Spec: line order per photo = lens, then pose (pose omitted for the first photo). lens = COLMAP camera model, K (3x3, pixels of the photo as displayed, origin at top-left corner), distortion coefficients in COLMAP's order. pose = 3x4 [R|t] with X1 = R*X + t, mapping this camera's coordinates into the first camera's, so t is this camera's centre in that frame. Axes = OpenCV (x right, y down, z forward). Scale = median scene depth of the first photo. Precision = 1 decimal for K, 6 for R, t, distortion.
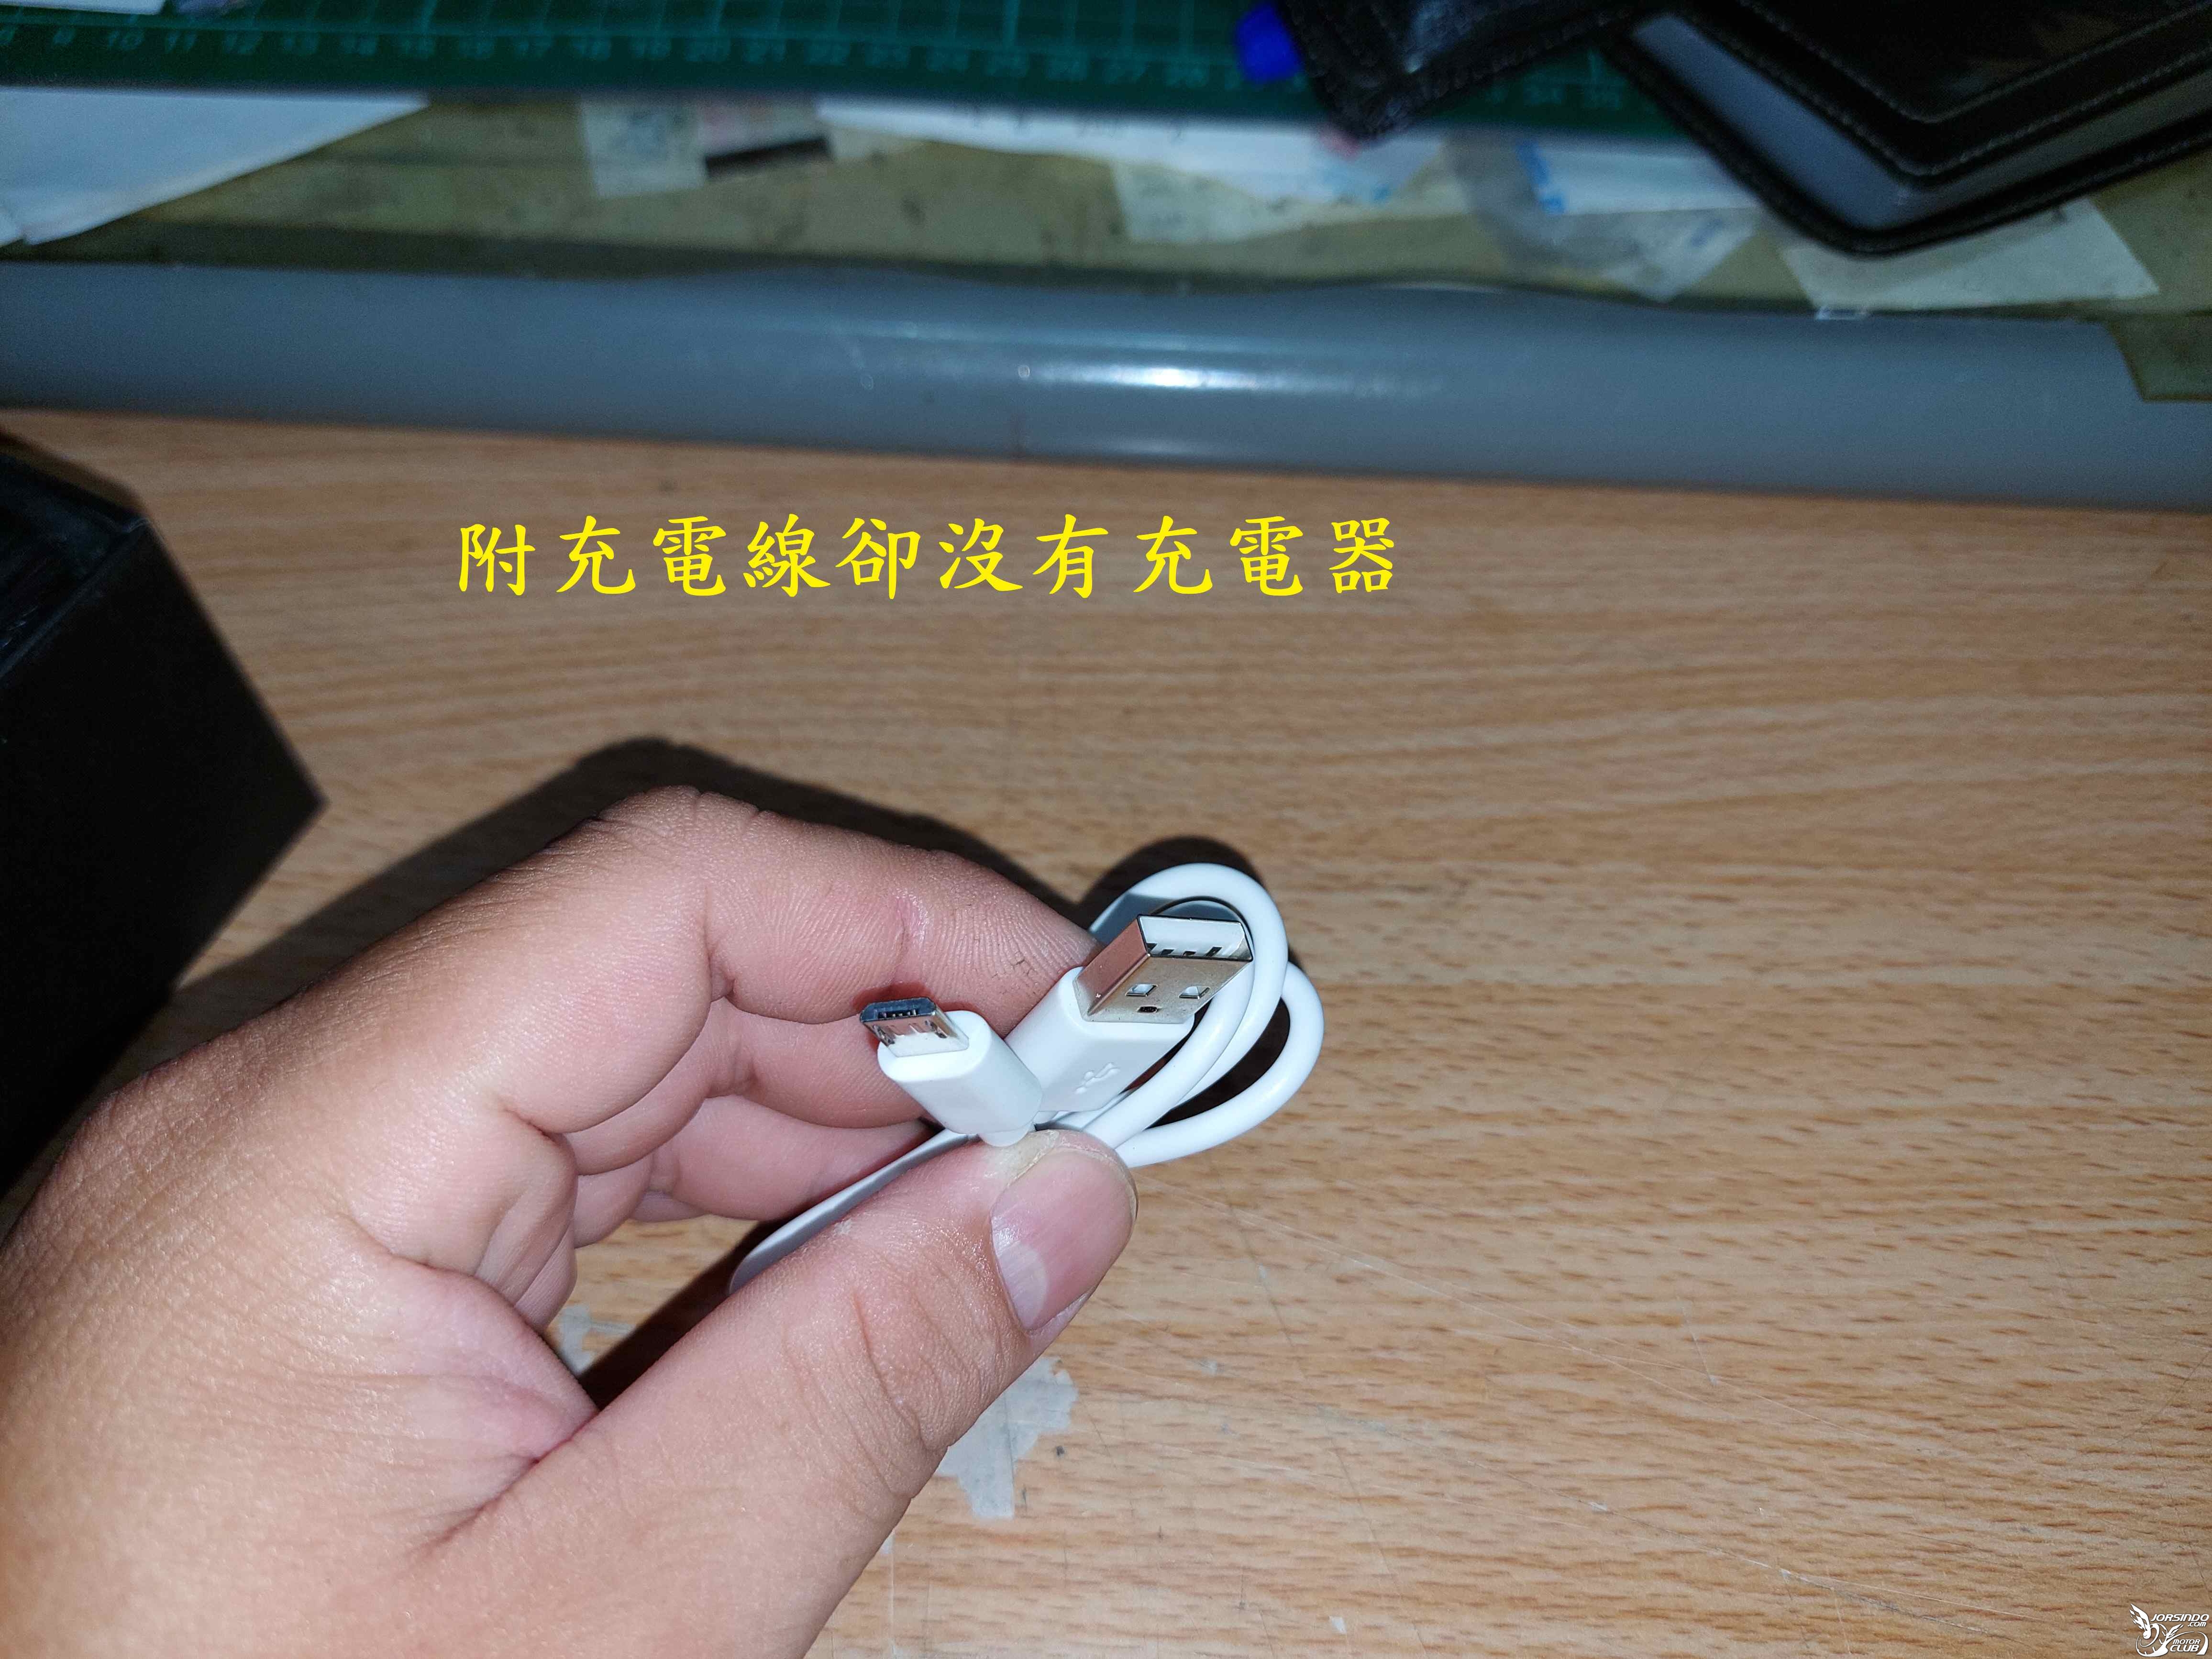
lens RADIAL K [[1664.0, 0, 1105.4], [0, 1664.0, 805.6], [0, 0, 1]] dist [0.002687, -0.047257]
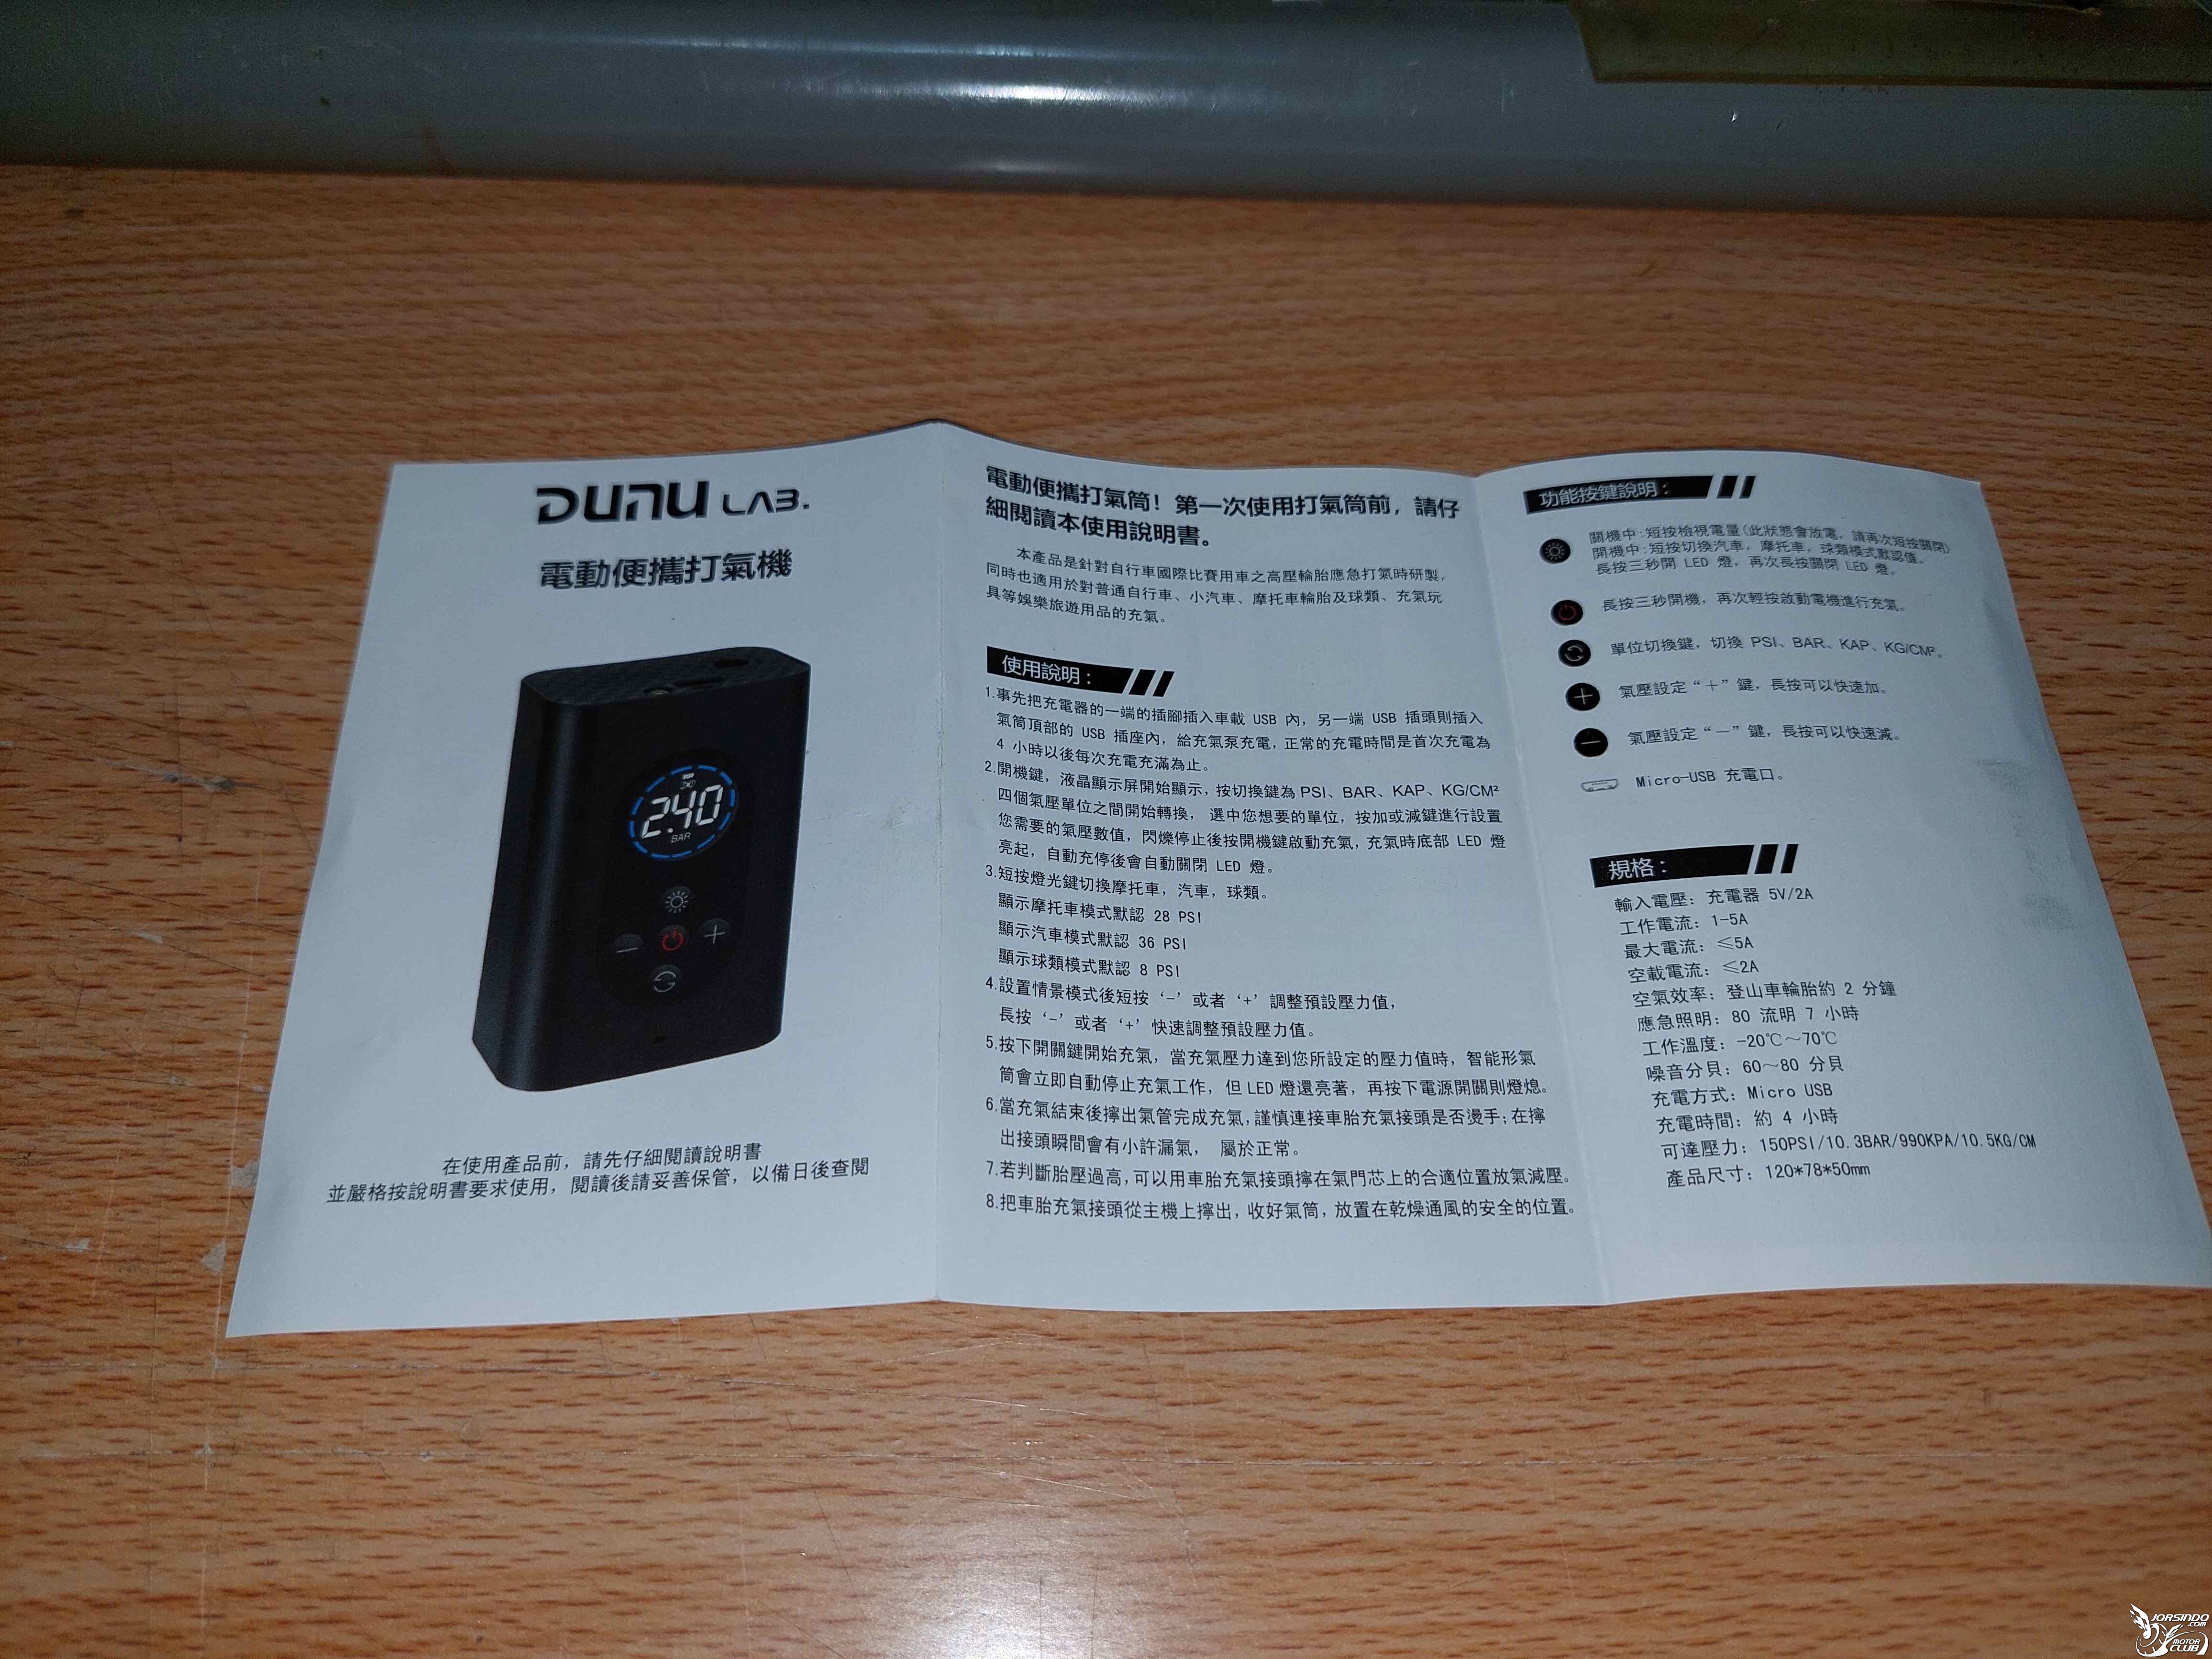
lens RADIAL K [[1653.7, 0, 1092.4], [0, 1653.7, 826.6], [0, 0, 1]] dist [0.007011, -0.042193]
pose [[0.997056, -0.039527, 0.065698, 0.299064], [0.031599, 0.992557, 0.117607, 0.076945], [-0.069857, -0.115185, 0.990885, 0.016040]]
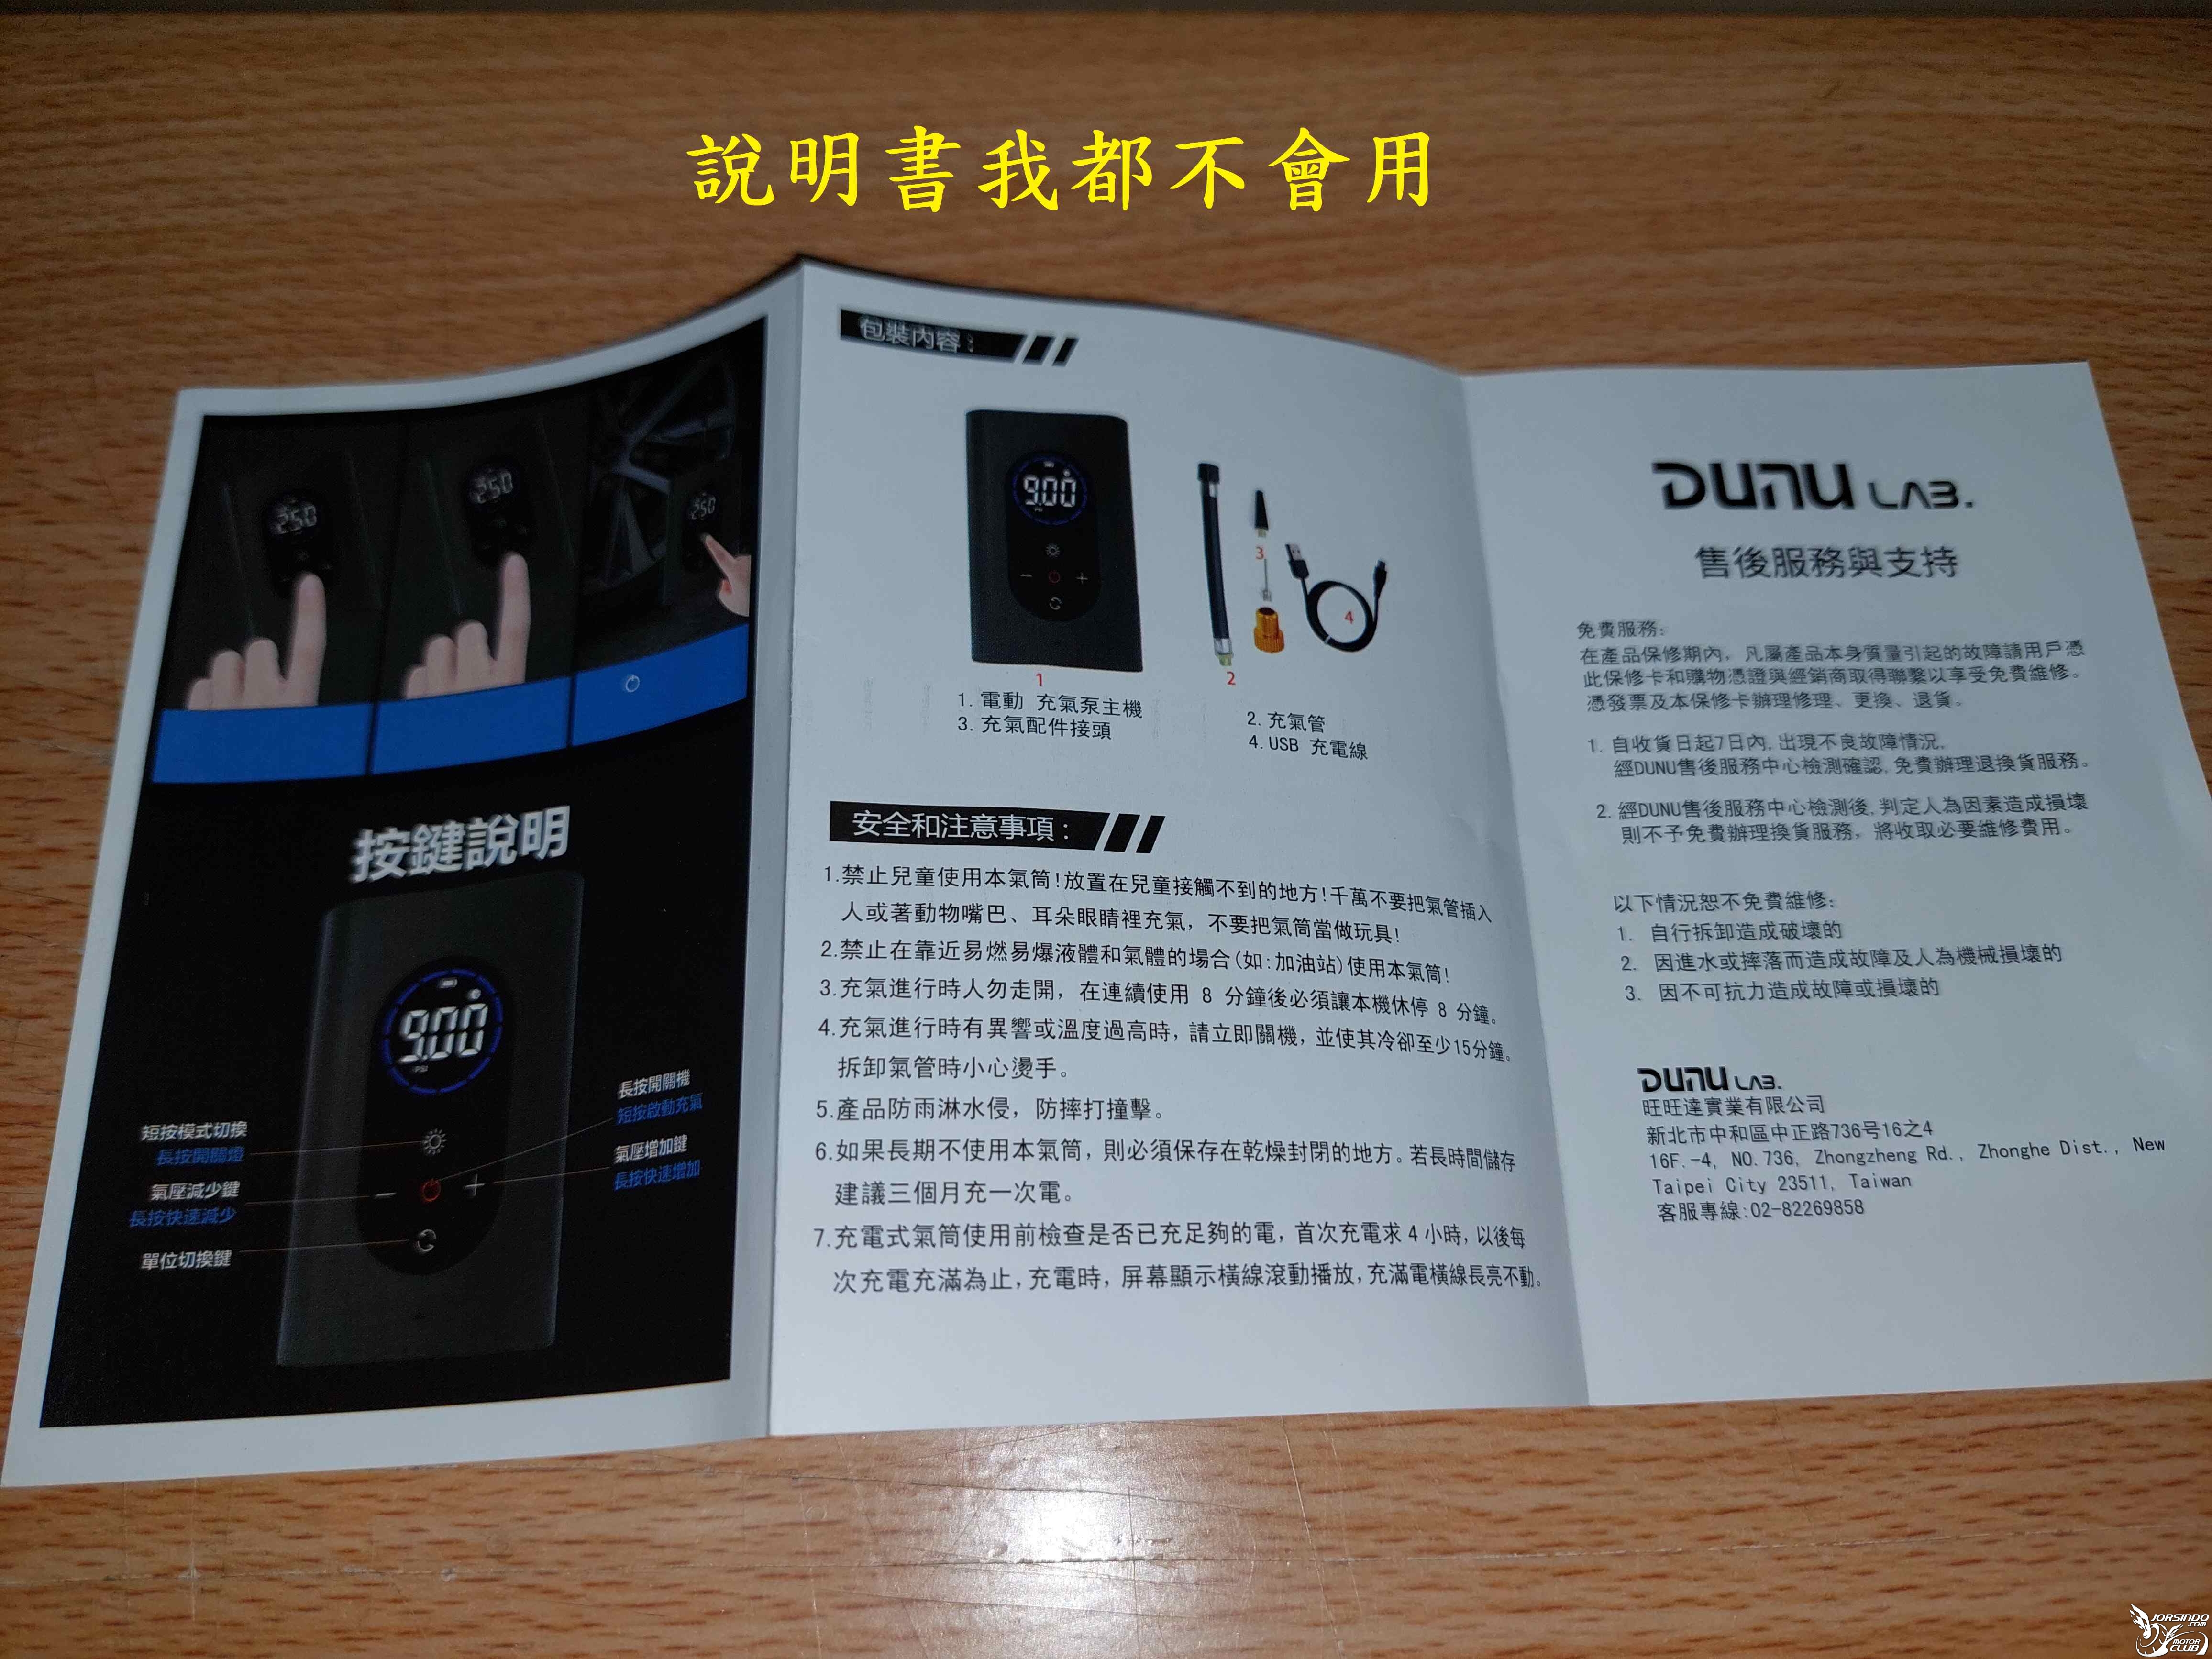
lens RADIAL K [[1668.3, 0, 1106.4], [0, 1668.3, 824.7], [0, 0, 1]] dist [-0.027277, -0.000171]
pose [[0.996600, -0.065726, 0.049685, 0.274000], [0.054033, 0.976614, 0.208099, 0.031228], [-0.062201, -0.204707, 0.976845, 0.184295]]
